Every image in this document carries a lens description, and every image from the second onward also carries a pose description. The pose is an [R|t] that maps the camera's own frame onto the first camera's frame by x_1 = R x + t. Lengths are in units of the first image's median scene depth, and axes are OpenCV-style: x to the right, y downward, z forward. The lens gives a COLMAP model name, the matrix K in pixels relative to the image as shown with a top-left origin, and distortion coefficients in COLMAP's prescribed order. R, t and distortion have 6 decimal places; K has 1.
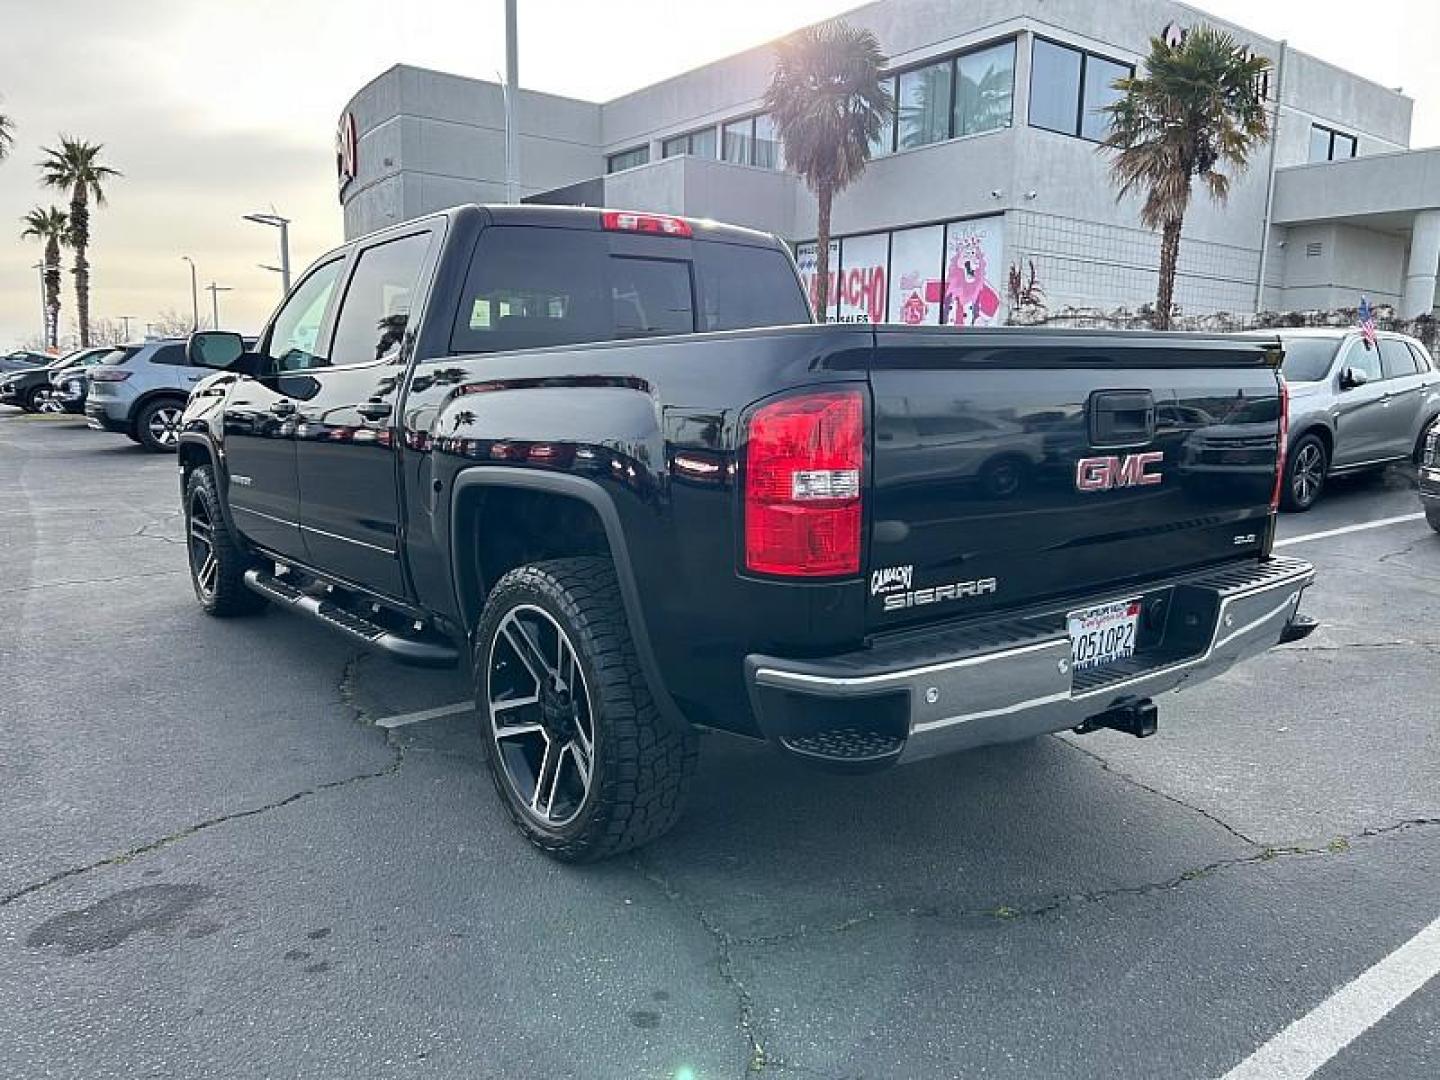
lens RADIAL K [[1079.3, 0, 723.9], [0, 1079.3, 542.2], [0, 0, 1]] dist [0.055119, -0.061798]
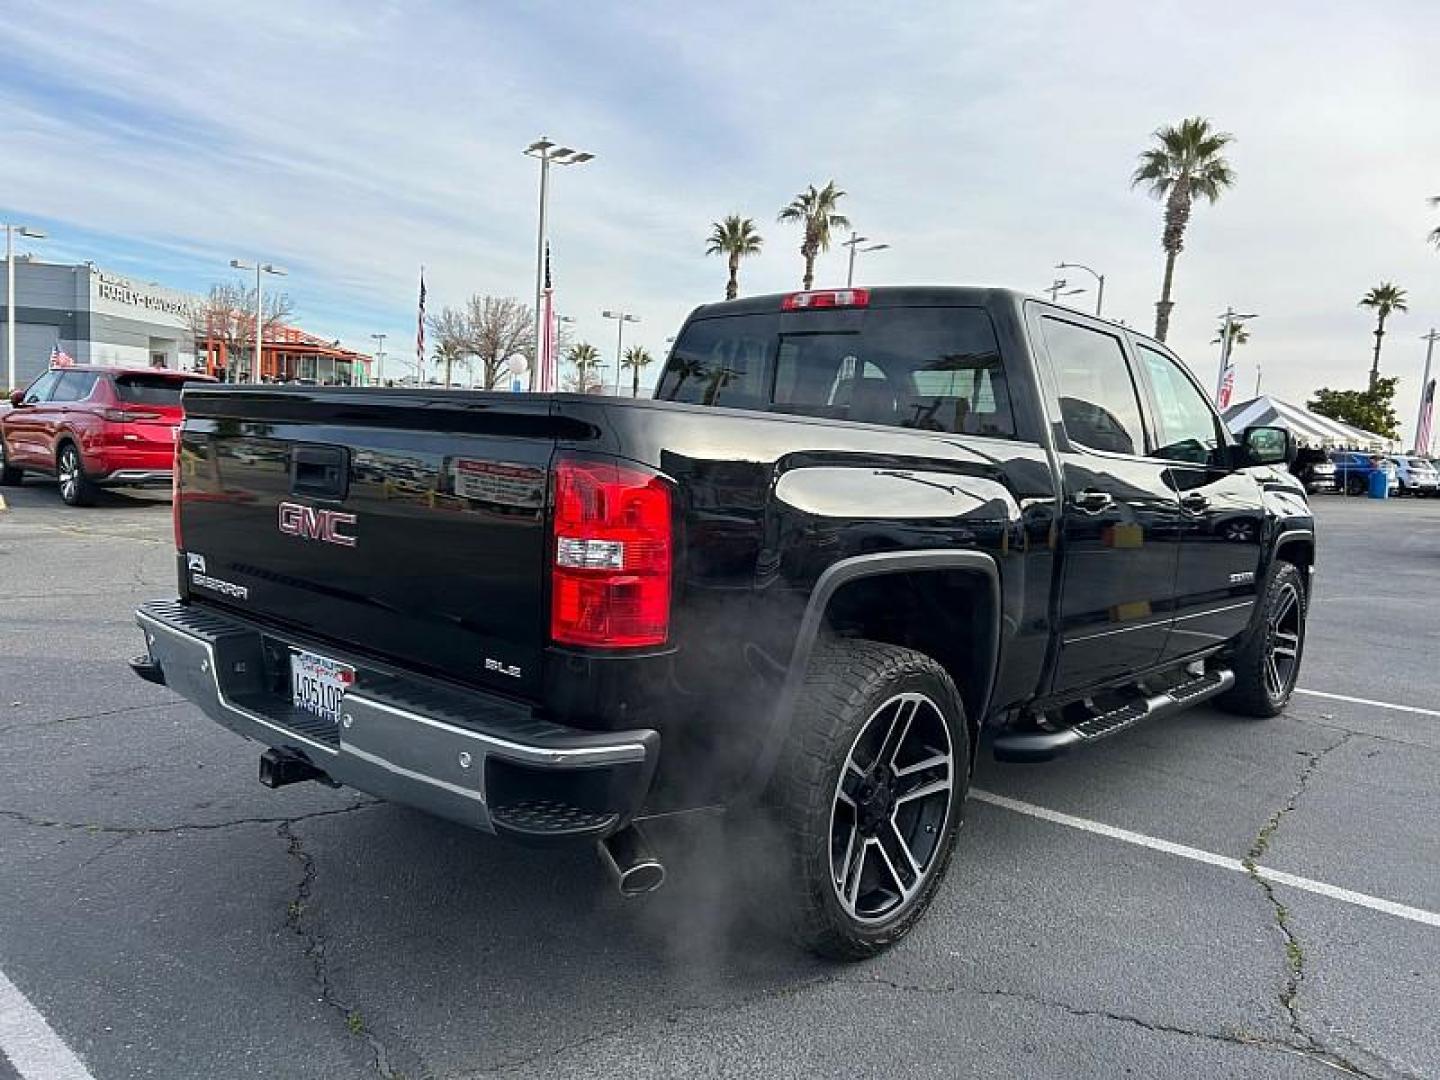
lens RADIAL K [[1089.0, 0, 720.0], [0, 1089.0, 540.0], [0, 0, 1]] dist [0.058829, -0.070194]
pose [[0.194881, 0.107672, -0.974899, 0.298990], [-0.202651, 0.976930, 0.067387, -0.040728], [0.959663, 0.184432, 0.212205, 0.238882]]
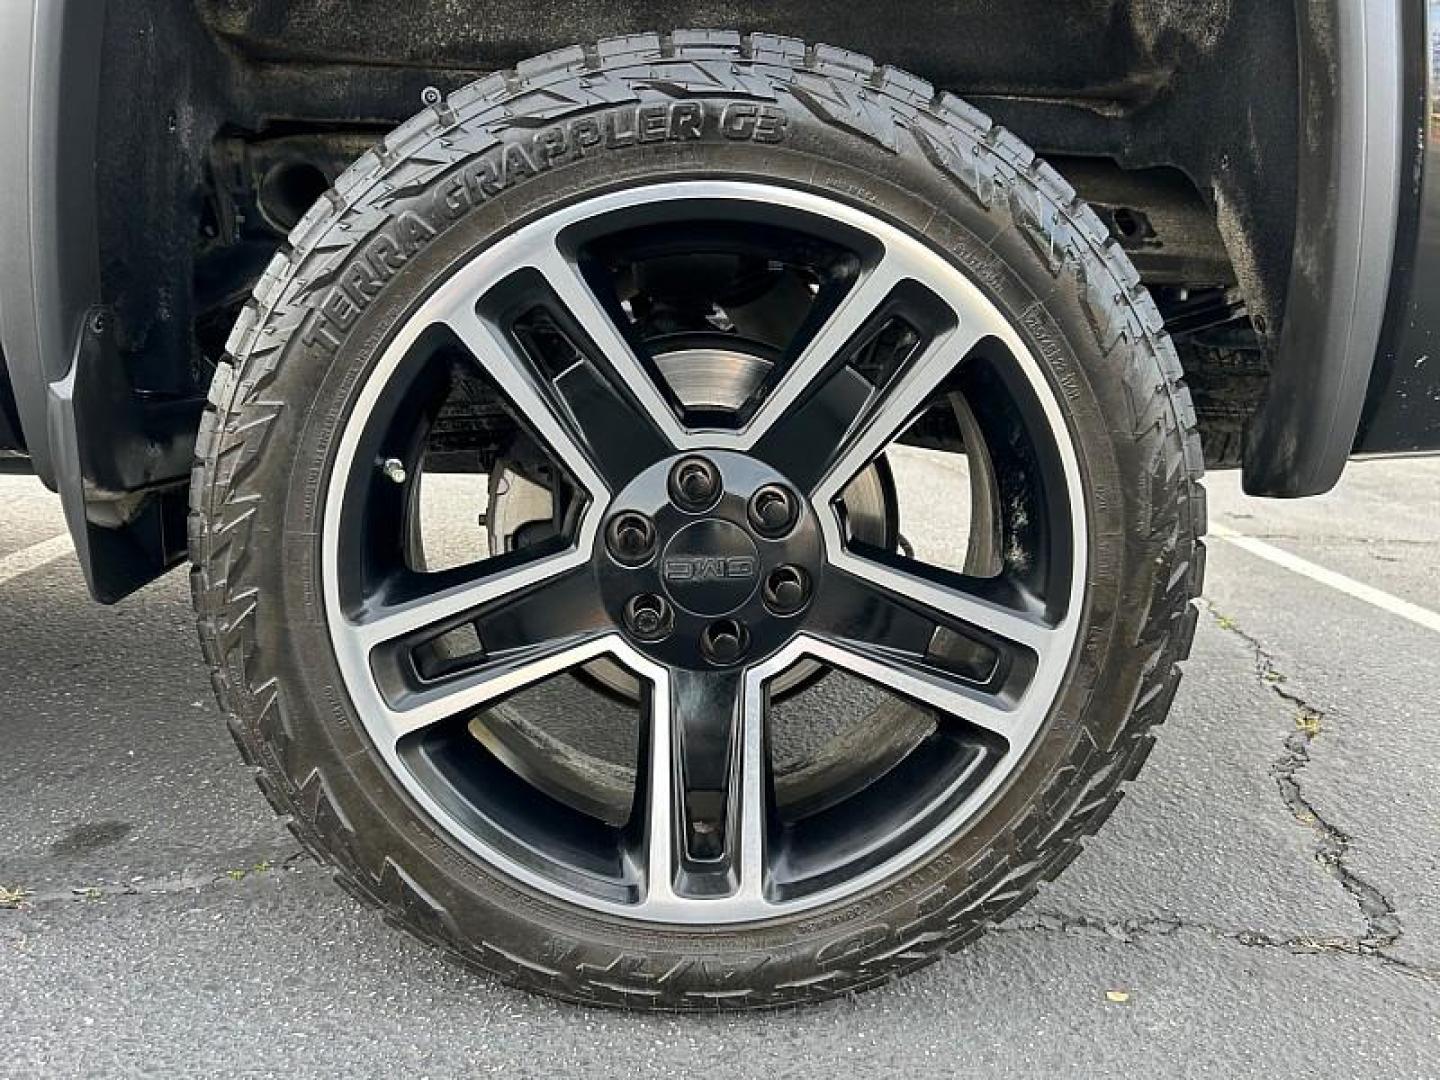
lens RADIAL K [[927.1, 0, 724.0], [0, 927.1, 534.8], [0, 0, 1]] dist [0.046027, 0.000316]
pose [[0.590860, -0.140022, 0.794530, -0.088285], [0.100906, 0.989916, 0.099416, 0.029049], [-0.800439, 0.021432, 0.599031, 0.200638]]
